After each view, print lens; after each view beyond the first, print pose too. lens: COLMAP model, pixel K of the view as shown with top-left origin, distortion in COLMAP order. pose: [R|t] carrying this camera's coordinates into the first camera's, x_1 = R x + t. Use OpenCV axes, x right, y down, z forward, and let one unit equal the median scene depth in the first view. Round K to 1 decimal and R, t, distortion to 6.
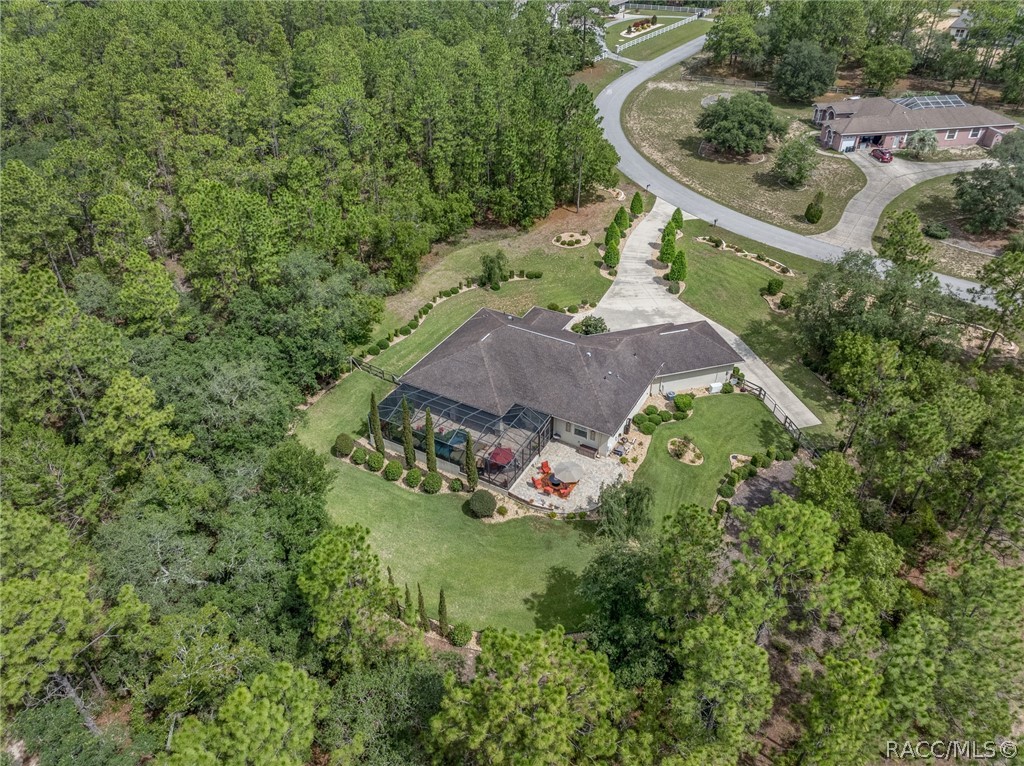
lens RADIAL K [[720.9, 0, 510.1], [0, 720.9, 365.7], [0, 0, 1]] dist [-0.006205, -0.004865]
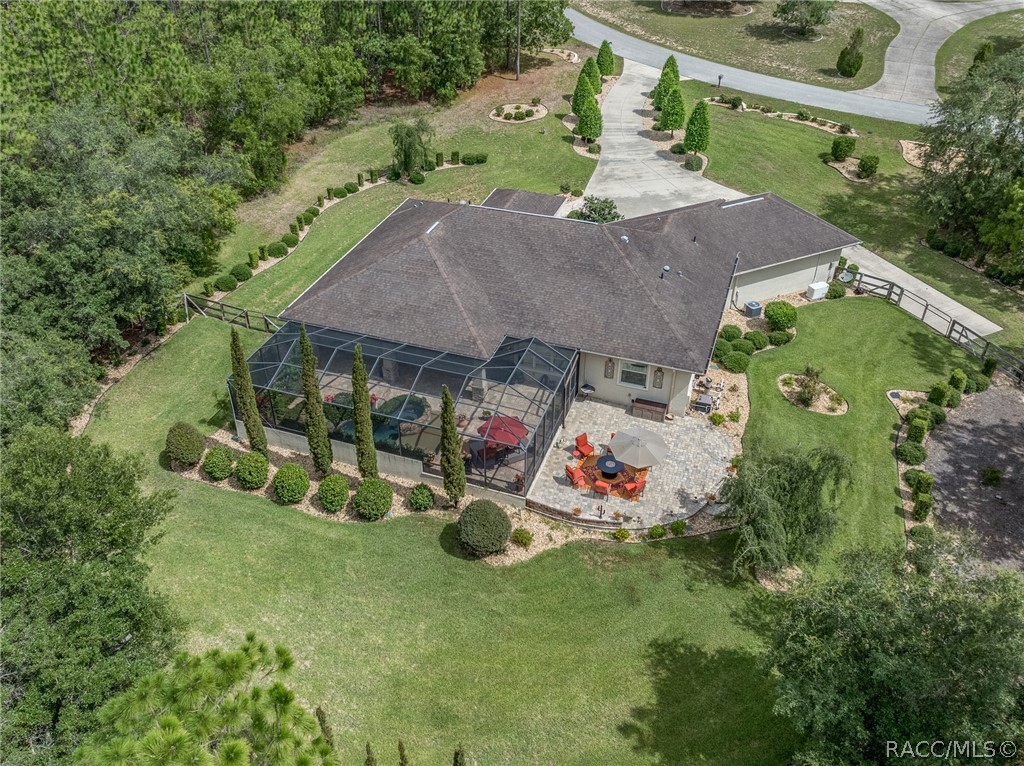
lens RADIAL K [[831.6, 0, 493.5], [0, 831.6, 359.3], [0, 0, 1]] dist [-0.004680, -0.007580]
pose [[0.987303, -0.091925, 0.129546, -0.082161], [0.092109, 0.995738, 0.004585, 0.063705], [-0.129415, 0.007405, 0.991563, 0.373353]]
